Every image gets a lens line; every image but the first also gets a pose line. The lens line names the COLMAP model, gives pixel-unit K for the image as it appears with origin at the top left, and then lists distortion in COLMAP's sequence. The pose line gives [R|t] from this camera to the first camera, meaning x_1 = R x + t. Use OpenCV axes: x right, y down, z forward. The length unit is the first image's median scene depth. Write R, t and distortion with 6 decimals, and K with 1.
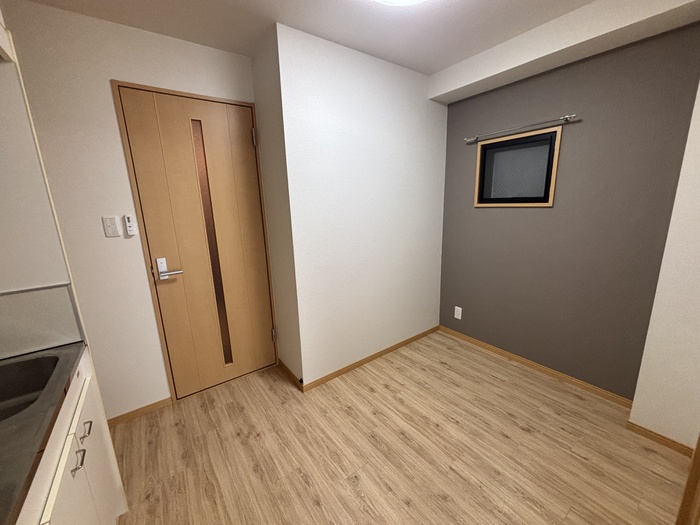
lens RADIAL K [[281.9, 0, 347.5], [0, 281.9, 262.2], [0, 0, 1]] dist [0.002189, -0.001258]
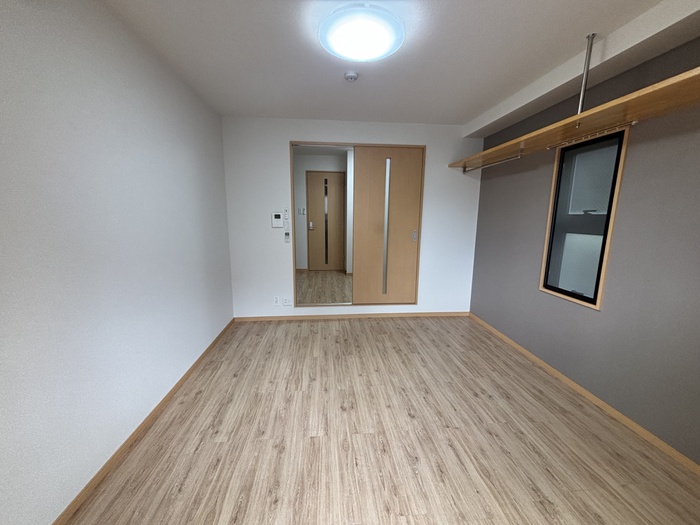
lens RADIAL K [[281.9, 0, 348.4], [0, 281.9, 256.9], [0, 0, 1]] dist [0.002189, -0.001258]
pose [[0.853590, 0.112256, -0.508708, 1.396053], [-0.137692, 0.990396, -0.012491, 0.369950], [0.502420, 0.080708, 0.860849, -1.525470]]
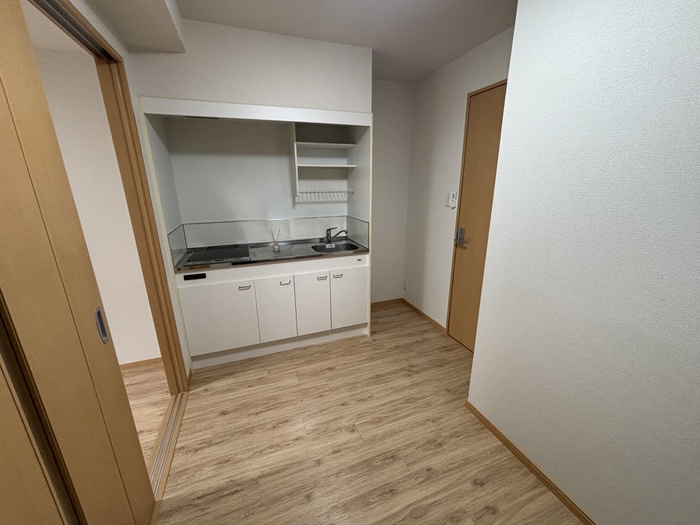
lens RADIAL K [[281.9, 0, 352.1], [0, 281.9, 261.1], [0, 0, 1]] dist [0.002189, -0.001258]
pose [[-0.257218, 0.296629, -0.919701, 0.729546], [-0.184395, 0.919171, 0.348029, -0.240995], [0.948598, 0.259107, -0.181730, 0.824896]]
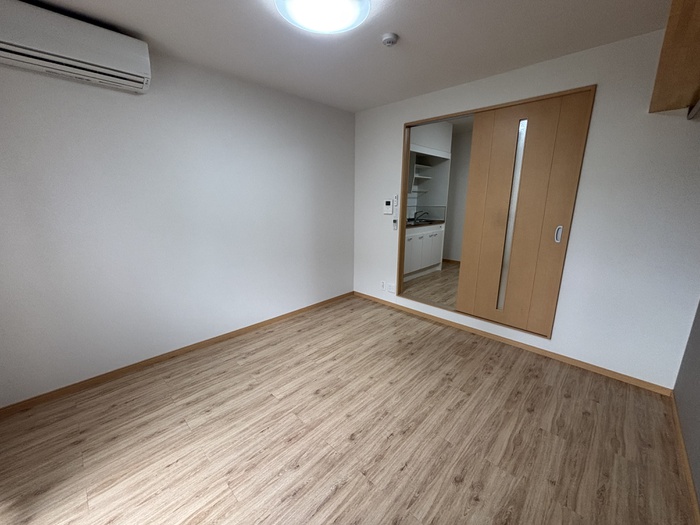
lens RADIAL K [[281.9, 0, 350.4], [0, 281.9, 257.2], [0, 0, 1]] dist [0.002189, -0.001258]
pose [[0.168455, 0.233192, -0.957729, 1.886496], [-0.210075, 0.957785, 0.196256, 0.166021], [0.963064, 0.168135, 0.210331, -0.715071]]
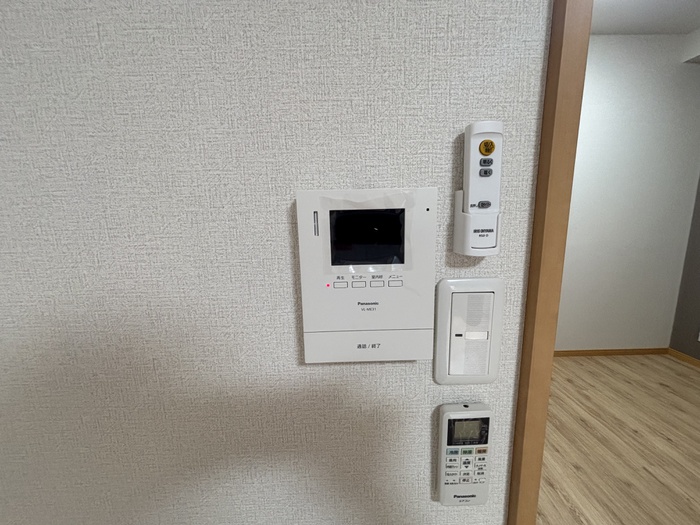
lens RADIAL K [[281.9, 0, 350.7], [0, 281.9, 261.6], [0, 0, 1]] dist [0.002189, -0.001258]
pose [[0.824665, 0.098748, -0.556936, 0.026540], [-0.113627, 0.993492, 0.007902, 0.149267], [0.554091, 0.056767, 0.830518, -0.237720]]
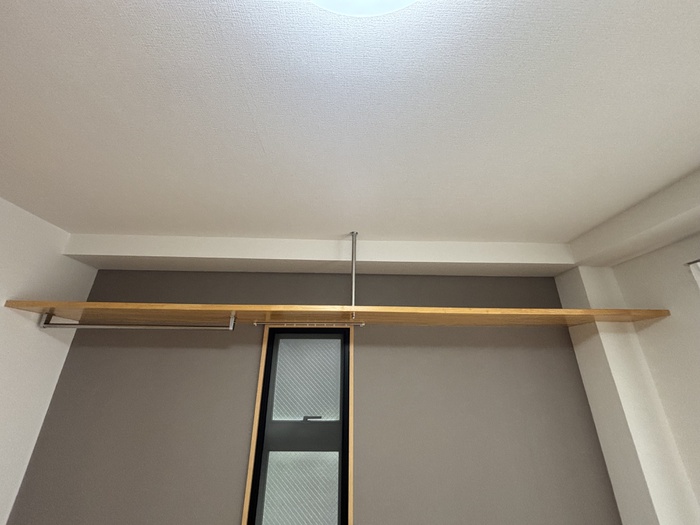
lens RADIAL K [[281.9, 0, 347.7], [0, 281.9, 264.7], [0, 0, 1]] dist [0.002189, -0.001258]
pose [[0.571793, 0.322553, 0.754329, 0.807627], [0.147200, 0.864209, -0.481118, 0.042322], [-0.807084, 0.386137, 0.446669, -0.683416]]
